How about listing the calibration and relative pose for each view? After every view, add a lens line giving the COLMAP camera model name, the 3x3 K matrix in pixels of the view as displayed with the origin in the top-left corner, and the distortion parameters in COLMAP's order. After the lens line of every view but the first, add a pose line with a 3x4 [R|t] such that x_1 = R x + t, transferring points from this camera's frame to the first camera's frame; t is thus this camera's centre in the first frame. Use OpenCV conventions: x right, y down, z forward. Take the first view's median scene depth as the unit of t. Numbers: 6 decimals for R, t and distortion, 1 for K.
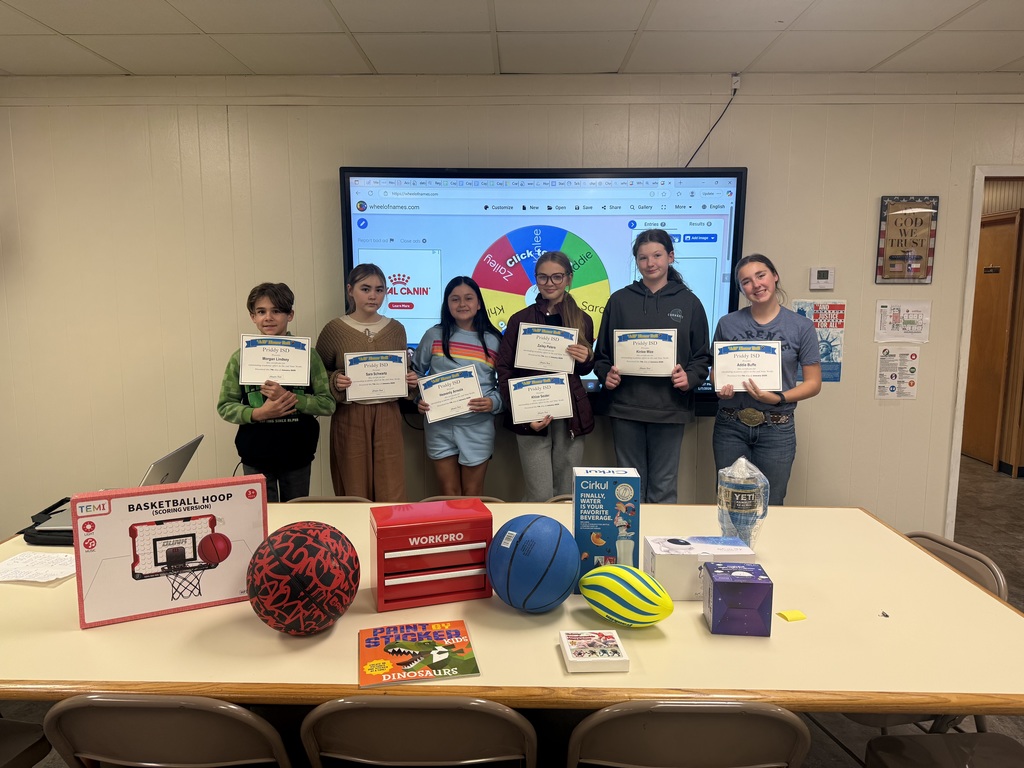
lens RADIAL K [[727.3, 0, 508.1], [0, 727.3, 381.2], [0, 0, 1]] dist [0.039436, -0.052580]
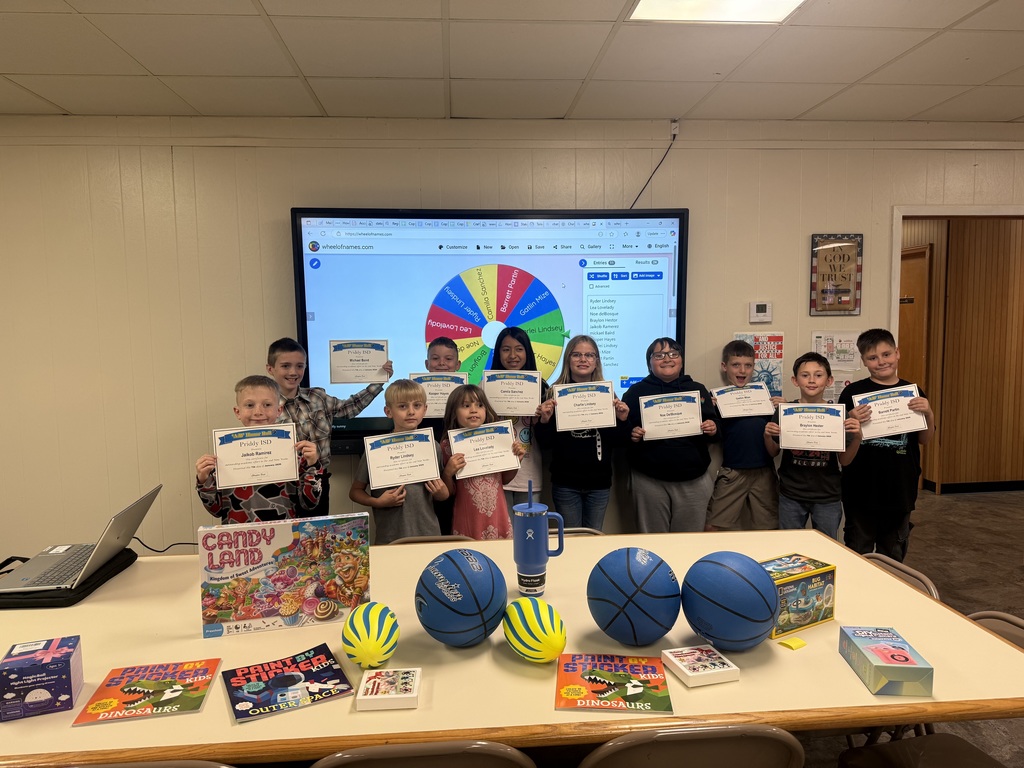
lens RADIAL K [[727.3, 0, 515.8], [0, 727.3, 380.2], [0, 0, 1]] dist [0.039436, -0.052580]
pose [[0.994740, -0.024913, 0.099357, -0.030462], [0.029831, 0.998386, -0.048320, -0.001891], [-0.097993, 0.051029, 0.993878, -0.006276]]
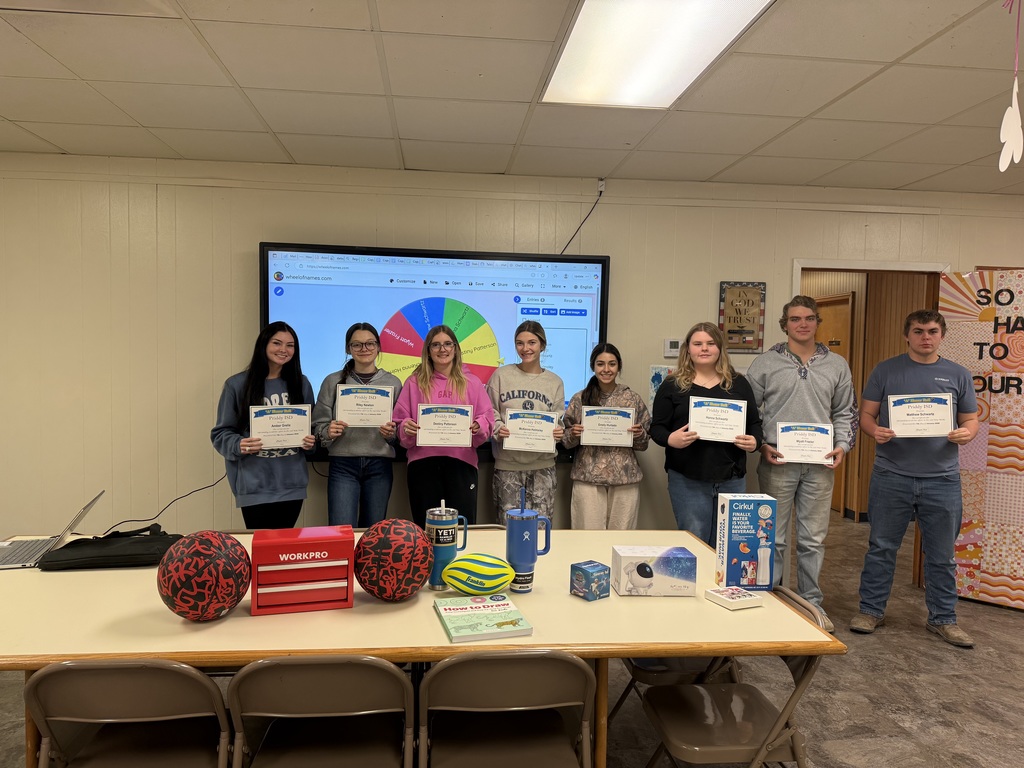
lens RADIAL K [[727.3, 0, 512.6], [0, 727.3, 385.1], [0, 0, 1]] dist [0.039436, -0.052580]
pose [[0.992865, 0.011398, 0.118701, 0.025892], [-0.001568, 0.996583, -0.082579, 0.019884], [-0.119236, 0.081804, 0.989490, -0.146458]]
